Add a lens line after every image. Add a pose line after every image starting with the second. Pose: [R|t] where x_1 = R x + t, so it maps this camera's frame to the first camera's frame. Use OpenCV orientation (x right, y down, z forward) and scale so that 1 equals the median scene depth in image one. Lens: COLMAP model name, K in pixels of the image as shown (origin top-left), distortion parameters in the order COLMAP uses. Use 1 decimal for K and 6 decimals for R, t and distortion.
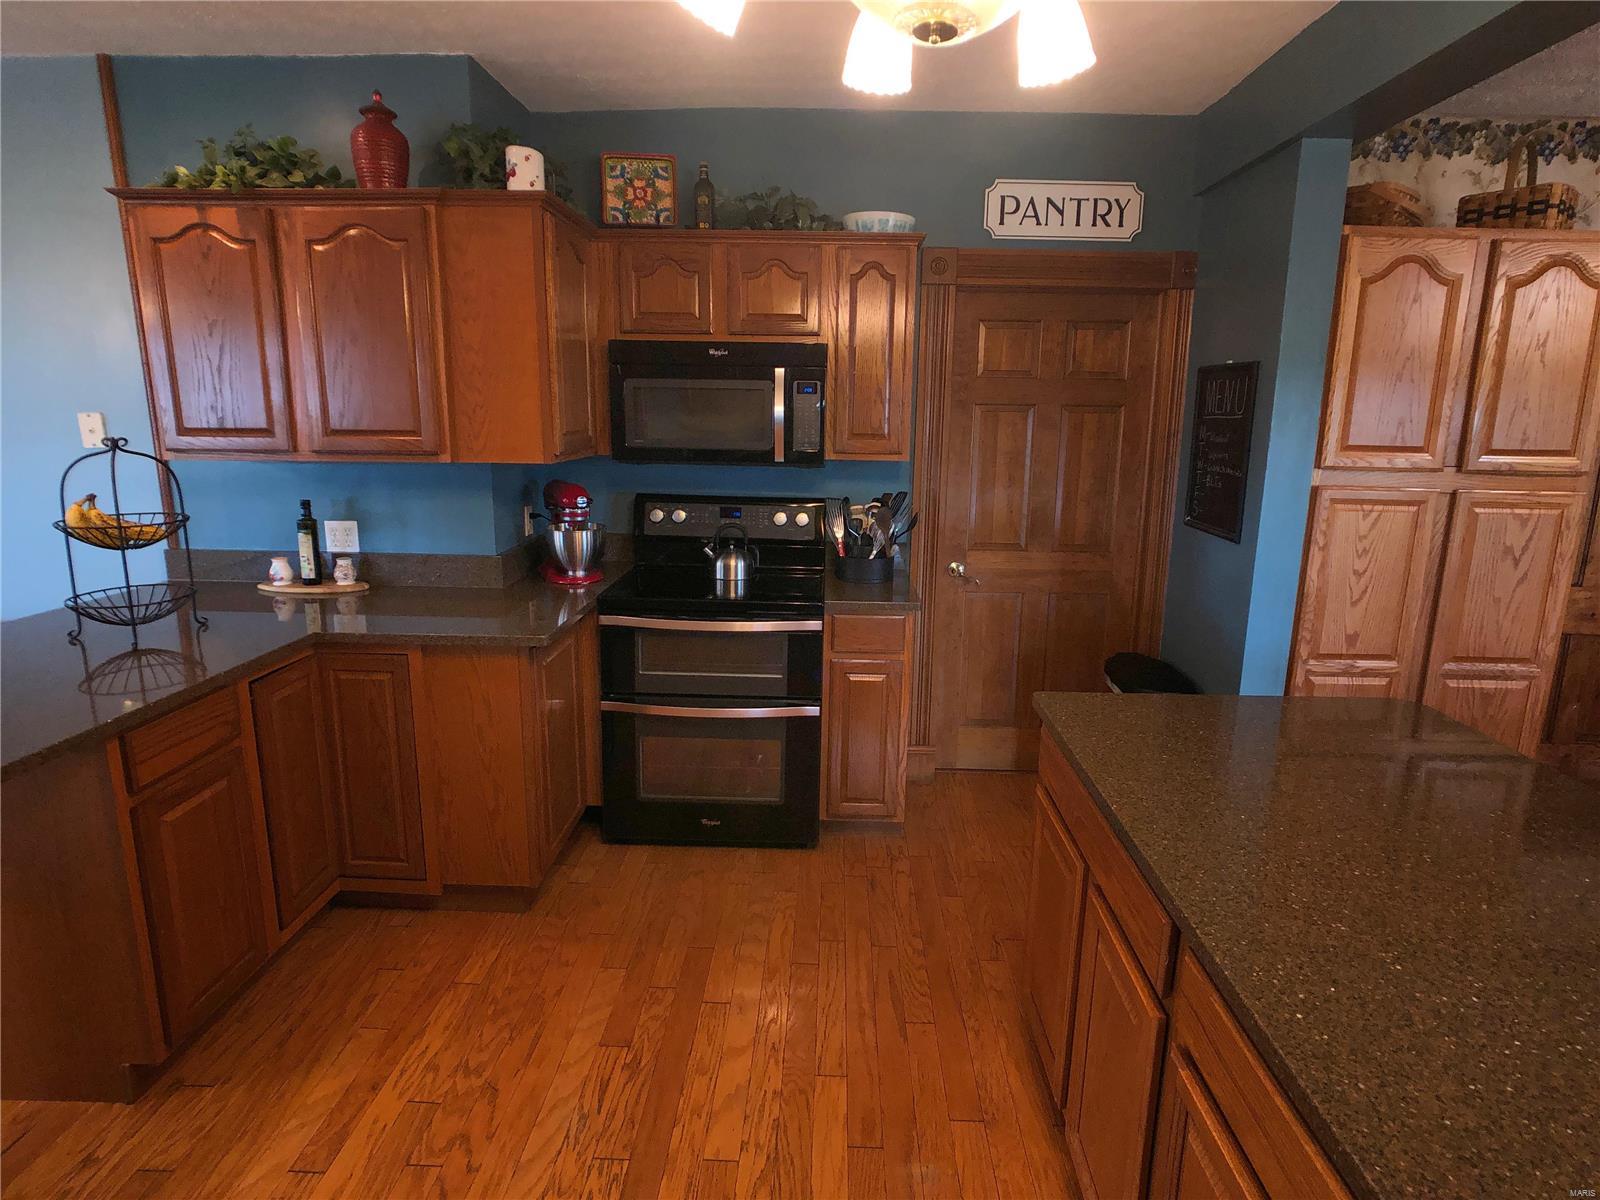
lens RADIAL K [[877.9, 0, 798.5], [0, 877.9, 573.5], [0, 0, 1]] dist [-0.005095, 0.004980]
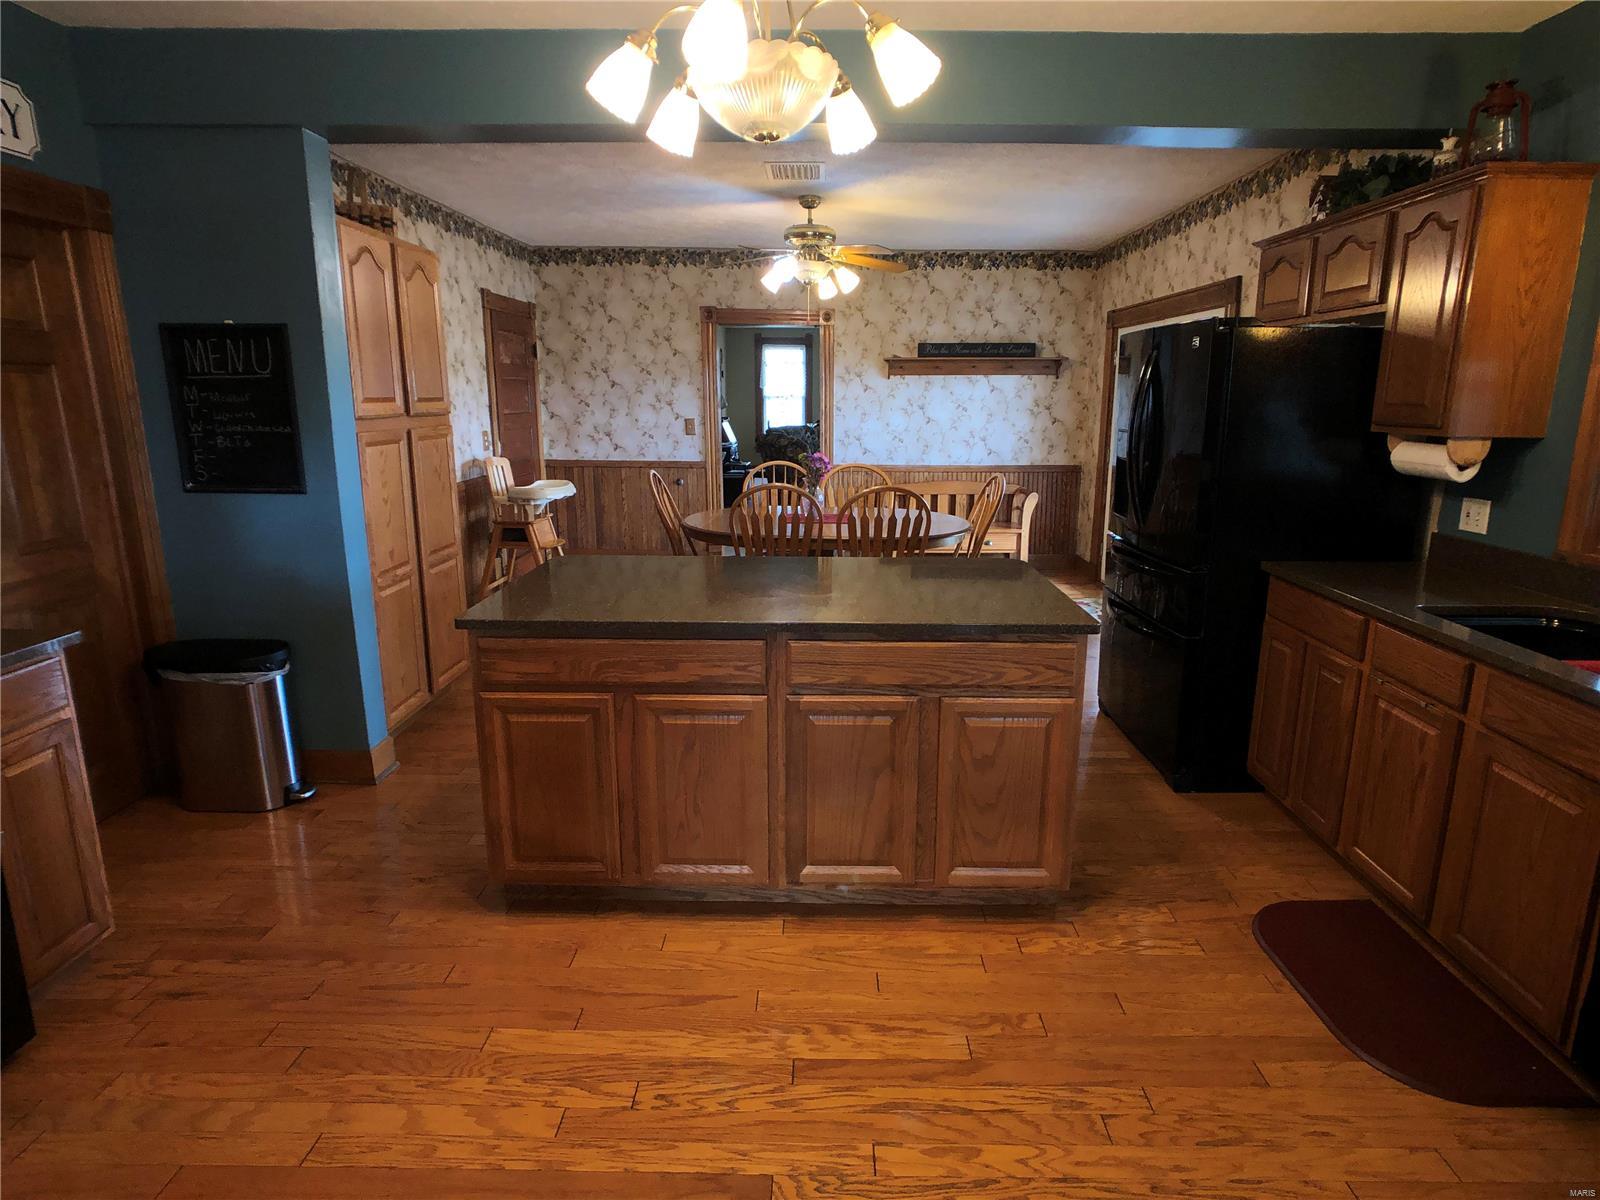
lens RADIAL K [[877.9, 0, 809.4], [0, 877.9, 607.3], [0, 0, 1]] dist [-0.005095, 0.004980]
pose [[-0.038320, -0.252867, 0.966742, -0.608659], [0.188622, 0.948230, 0.255502, -0.060021], [-0.981302, 0.192139, 0.011361, 0.395466]]
